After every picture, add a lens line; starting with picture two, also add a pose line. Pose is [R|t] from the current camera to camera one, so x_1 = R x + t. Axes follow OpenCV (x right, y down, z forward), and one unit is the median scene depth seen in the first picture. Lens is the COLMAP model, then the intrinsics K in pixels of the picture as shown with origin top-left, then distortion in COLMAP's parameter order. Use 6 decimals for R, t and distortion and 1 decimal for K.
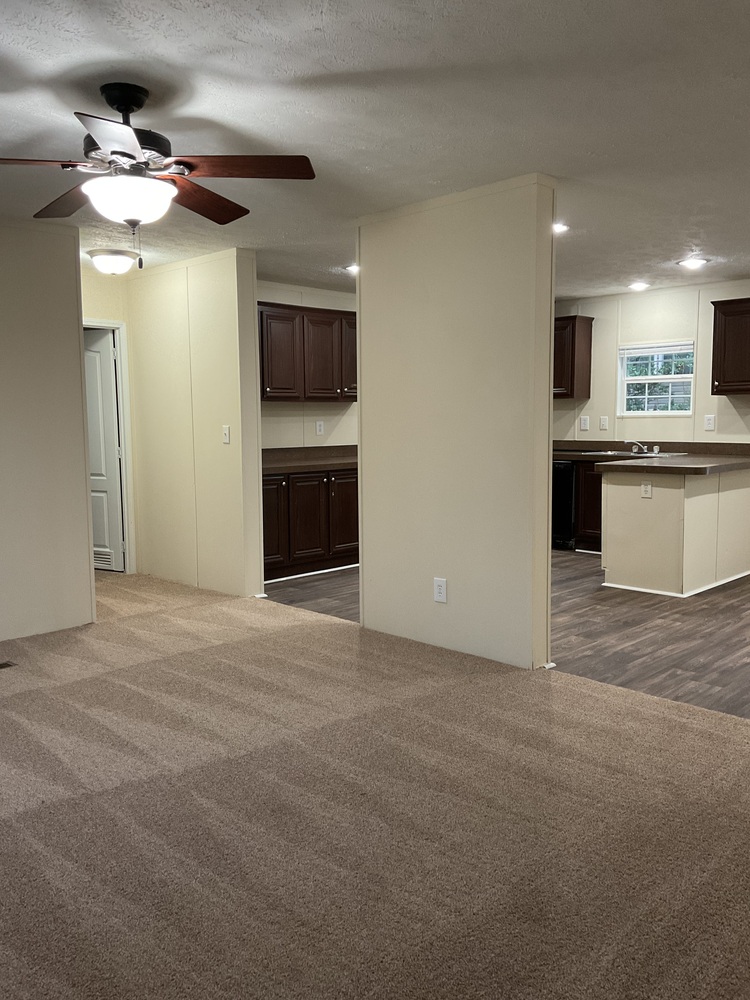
lens RADIAL K [[824.5, 0, 376.5], [0, 824.5, 495.0], [0, 0, 1]] dist [0.118818, -0.207217]
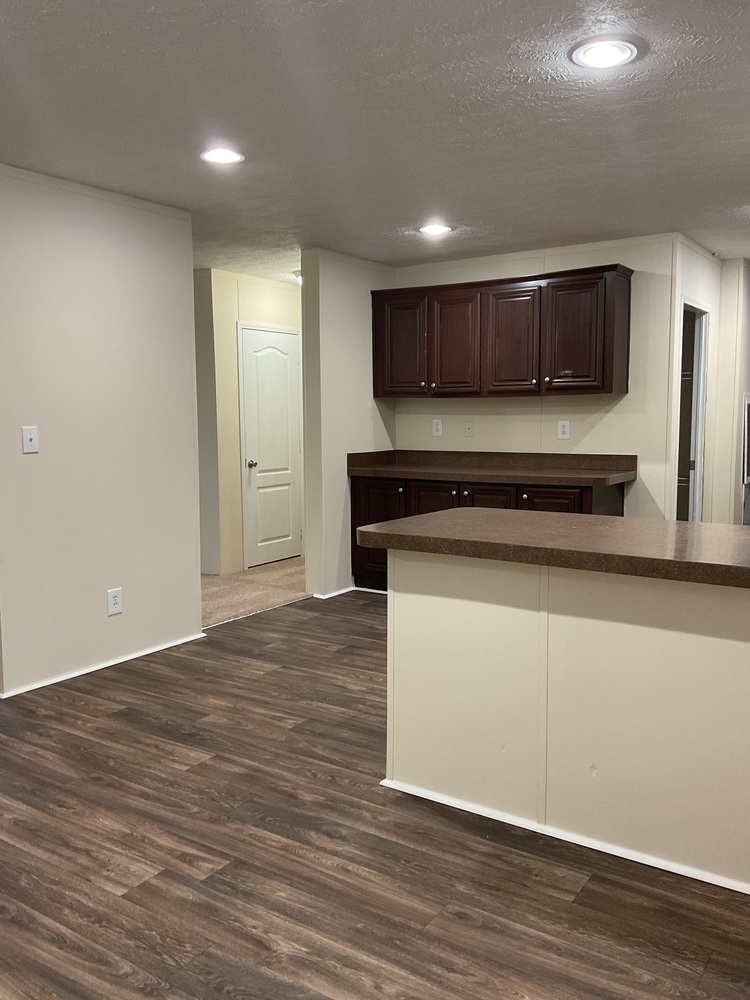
lens RADIAL K [[845.9, 0, 372.9], [0, 845.9, 446.9], [0, 0, 1]] dist [0.111561, -0.152249]
pose [[0.158693, 0.044235, -0.986337, 1.434796], [-0.094780, 0.995065, 0.029377, -0.152718], [0.982768, 0.088823, 0.162102, 1.493243]]
